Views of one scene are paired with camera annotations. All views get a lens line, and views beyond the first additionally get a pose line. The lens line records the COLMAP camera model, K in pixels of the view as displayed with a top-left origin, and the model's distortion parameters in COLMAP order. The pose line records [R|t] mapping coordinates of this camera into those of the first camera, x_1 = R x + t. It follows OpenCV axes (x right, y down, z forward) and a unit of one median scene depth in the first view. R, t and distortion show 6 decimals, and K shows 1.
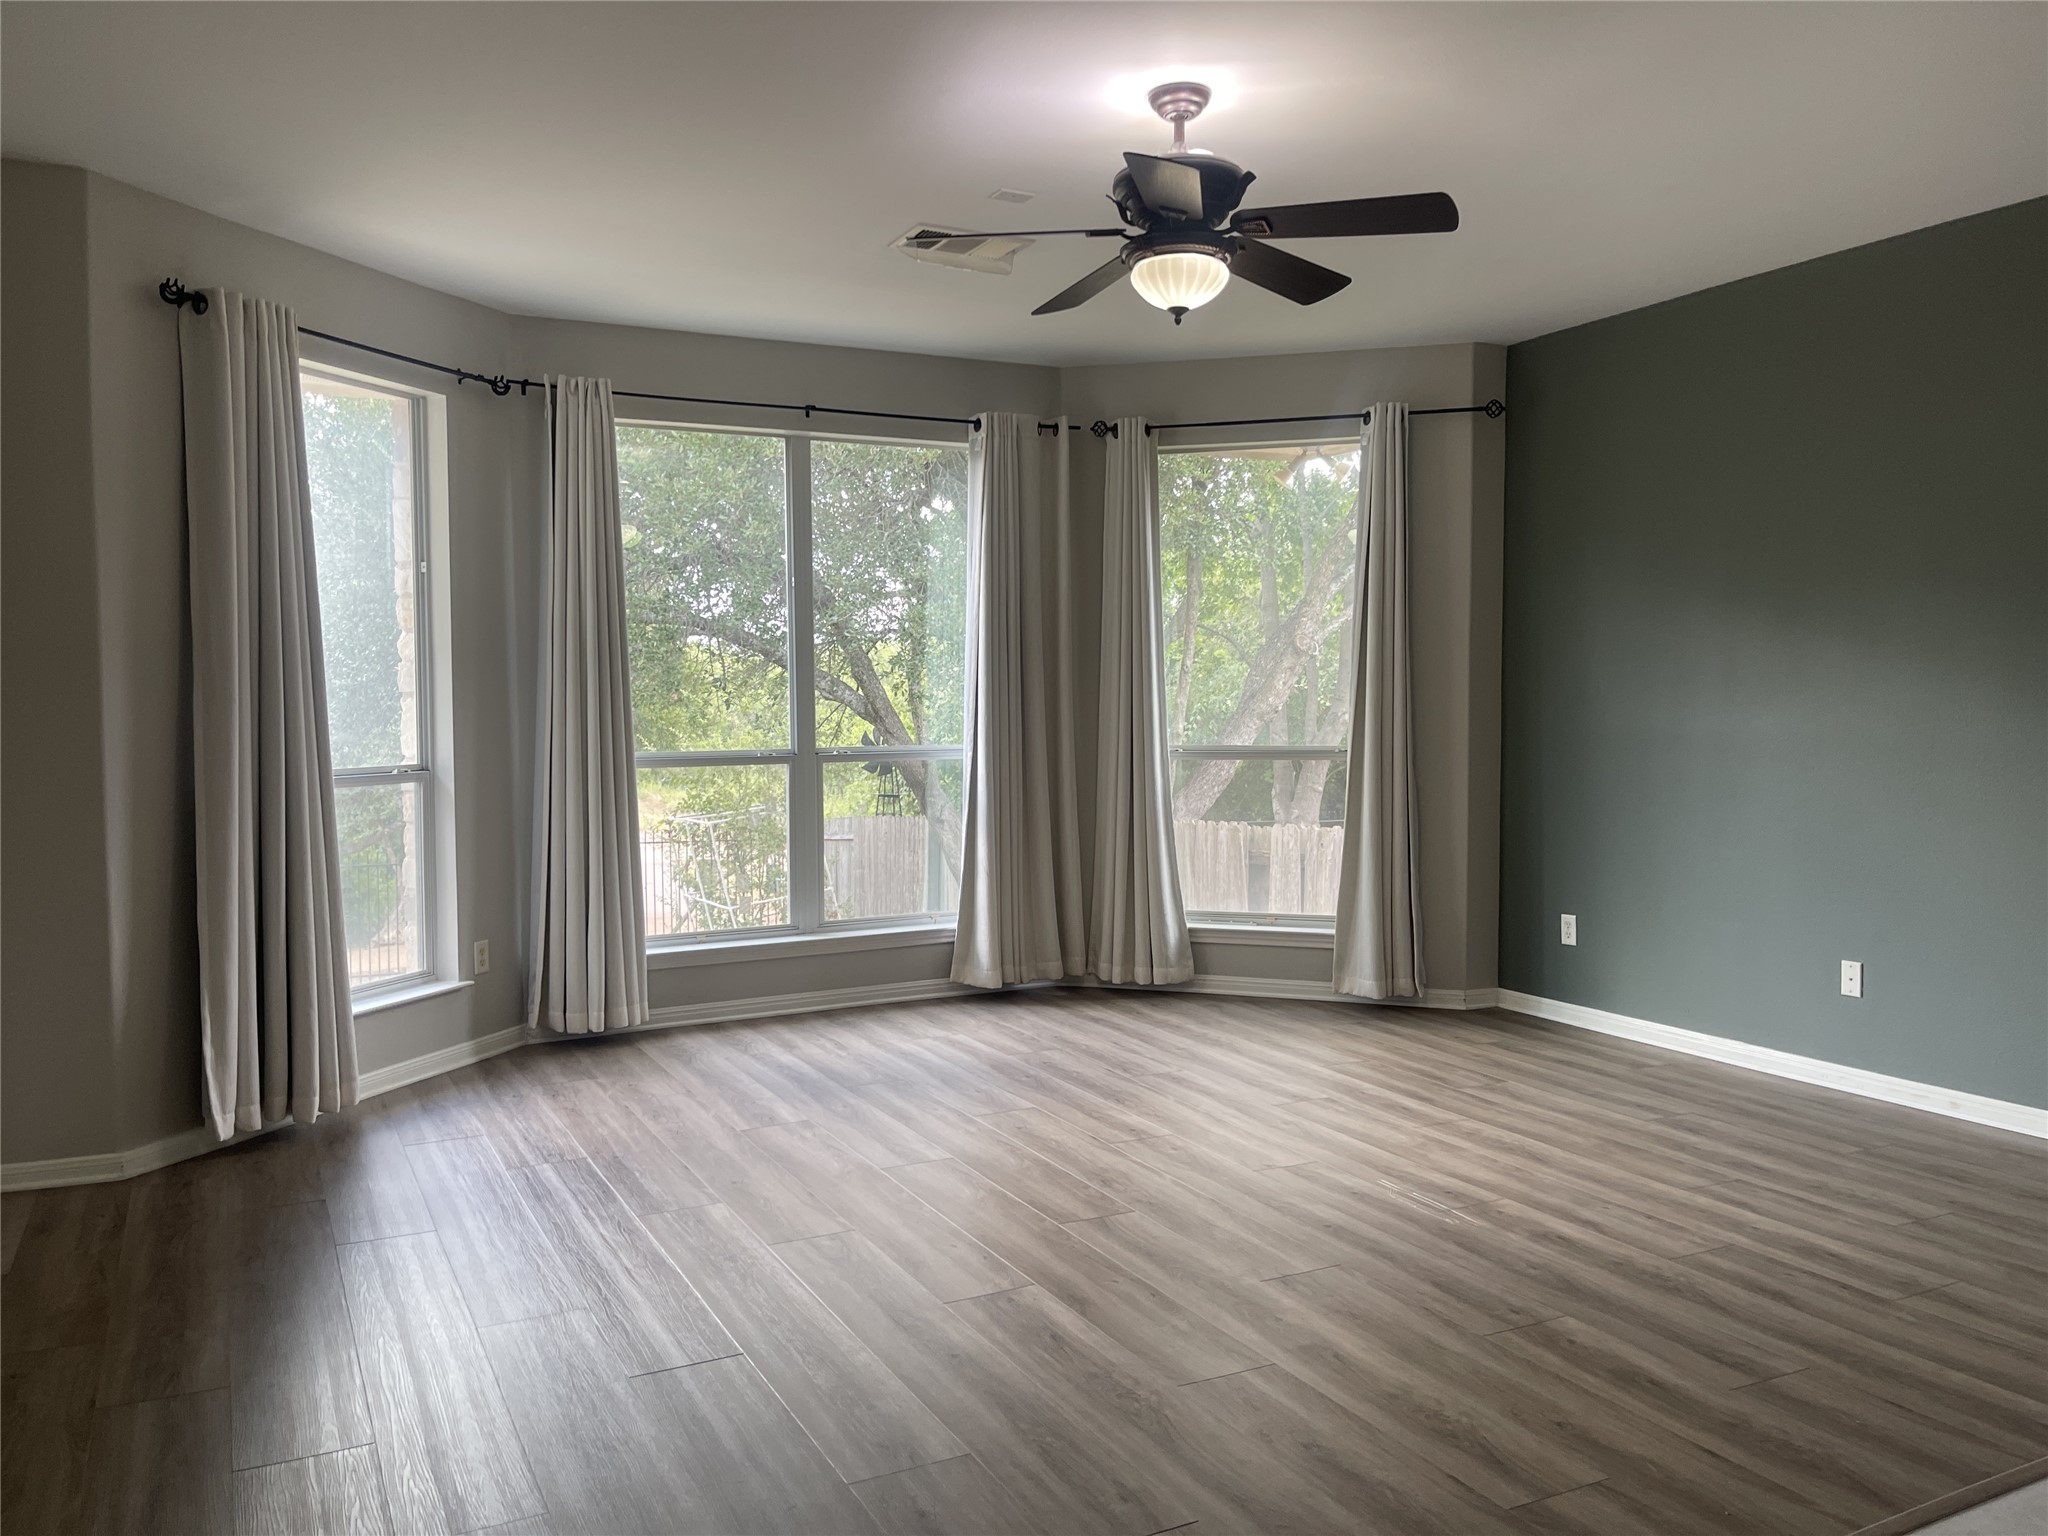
lens RADIAL K [[1556.3, 0, 1024.0], [0, 1556.3, 768.0], [0, 0, 1]] dist [0.078898, -0.095734]
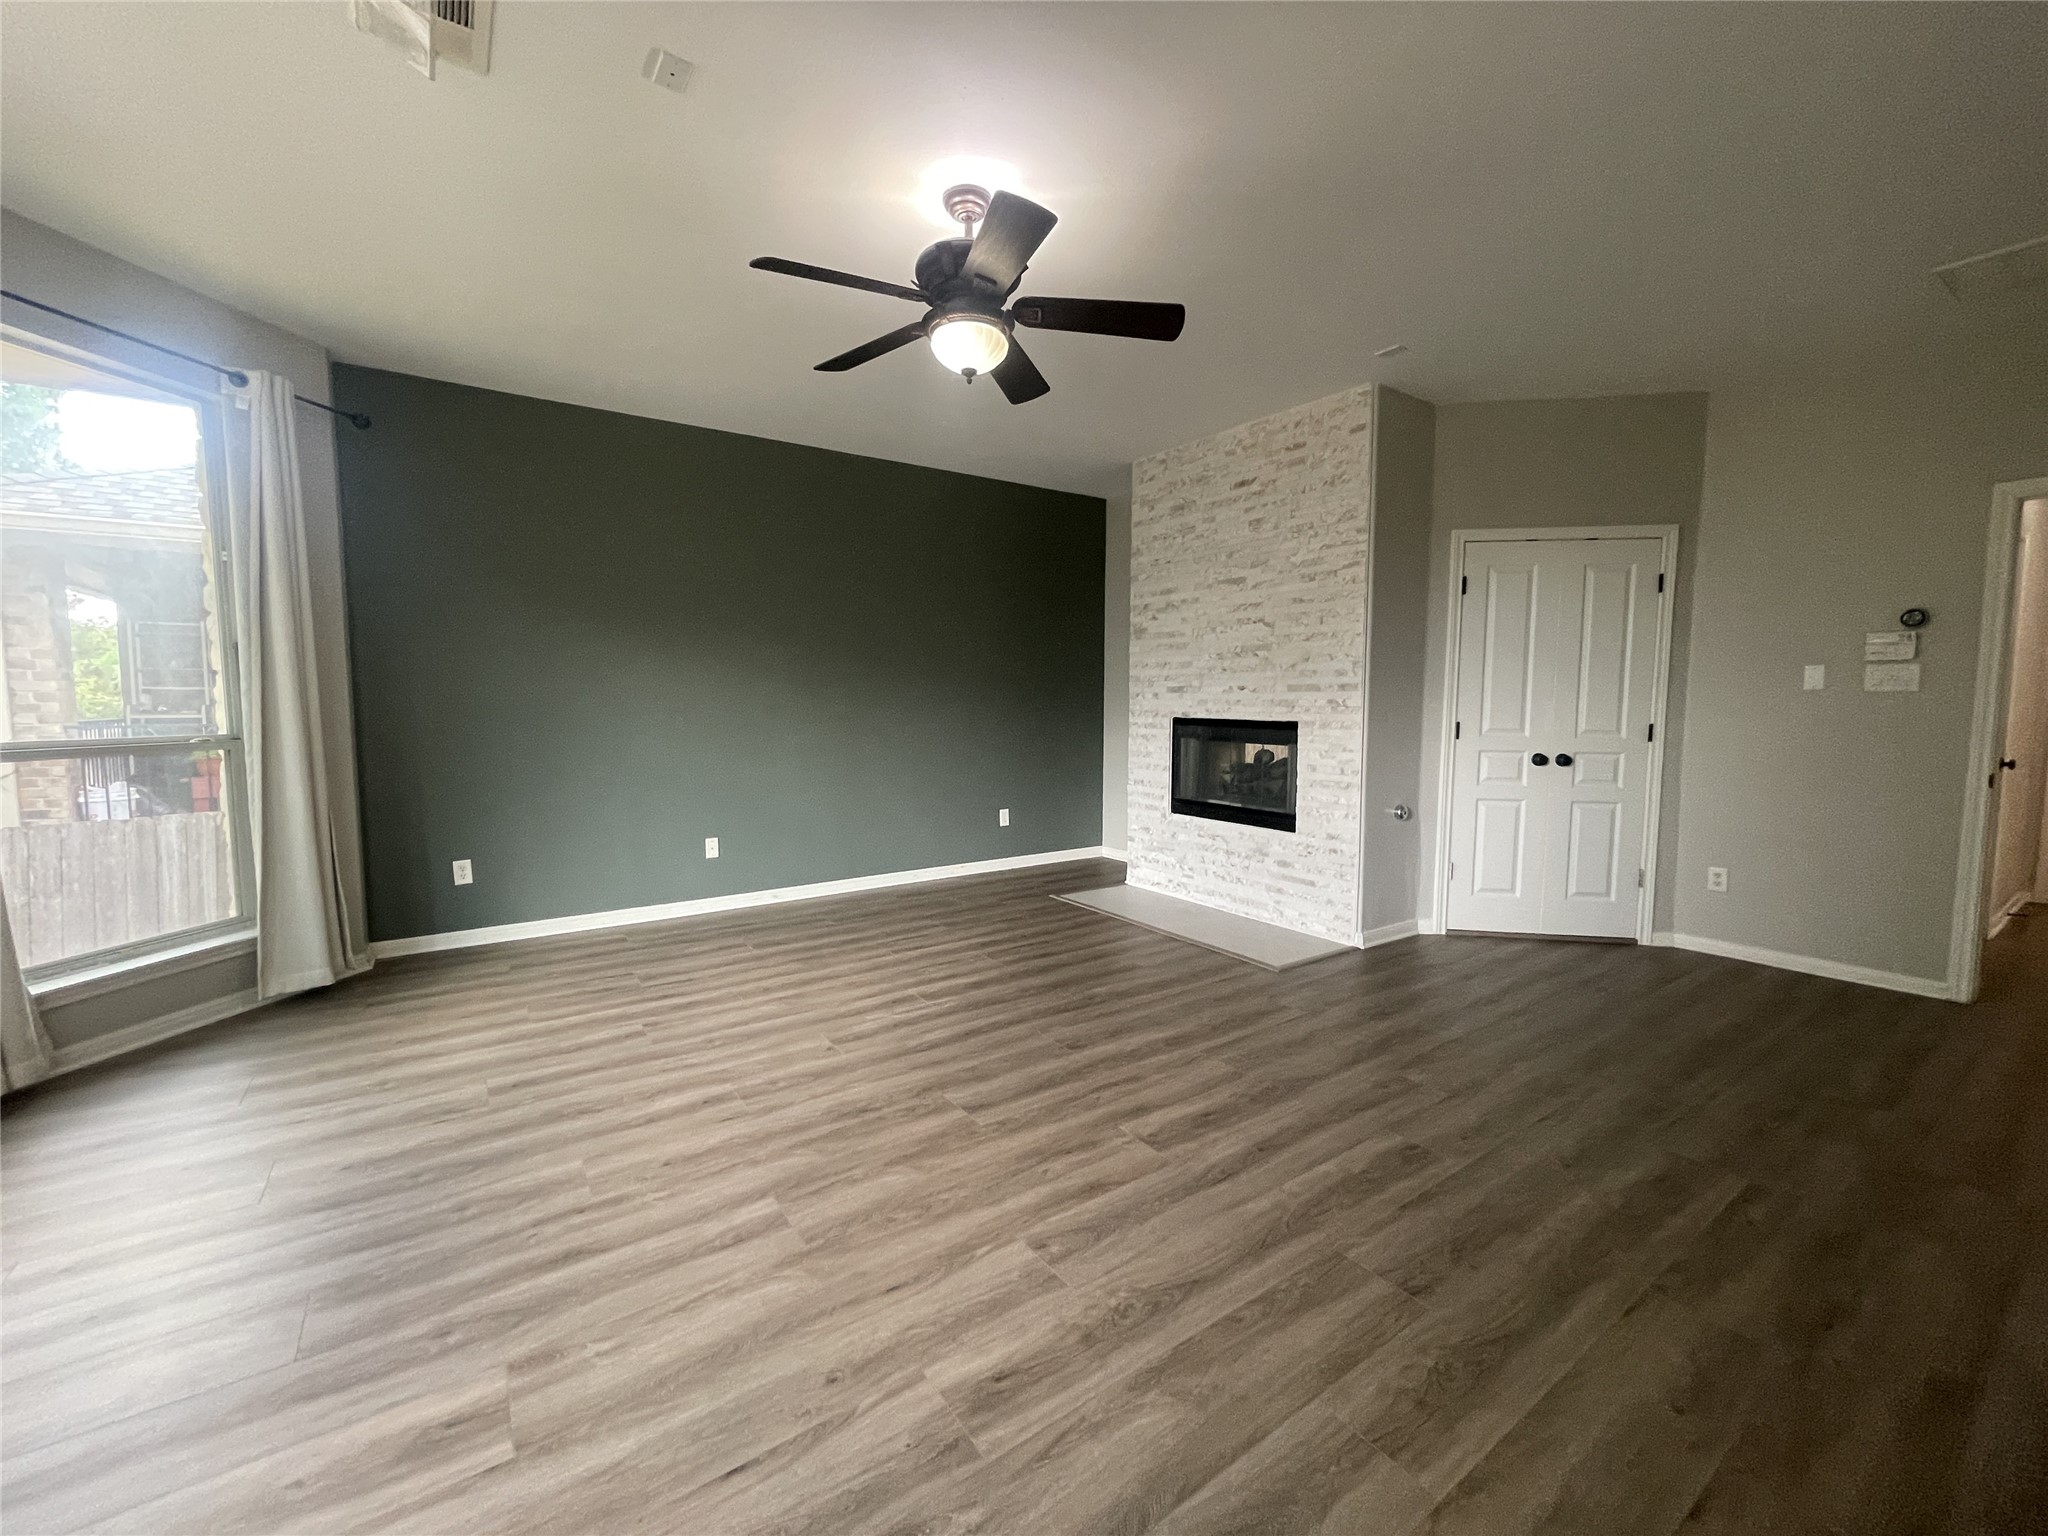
lens RADIAL K [[826.9, 0, 1023.2], [0, 826.9, 760.9], [0, 0, 1]] dist [0.000972, 0.000106]
pose [[-0.134411, -0.071065, 0.988374, -0.507811], [0.044685, 0.995976, 0.077689, -0.023050], [-0.989918, 0.054607, -0.130694, 0.917209]]
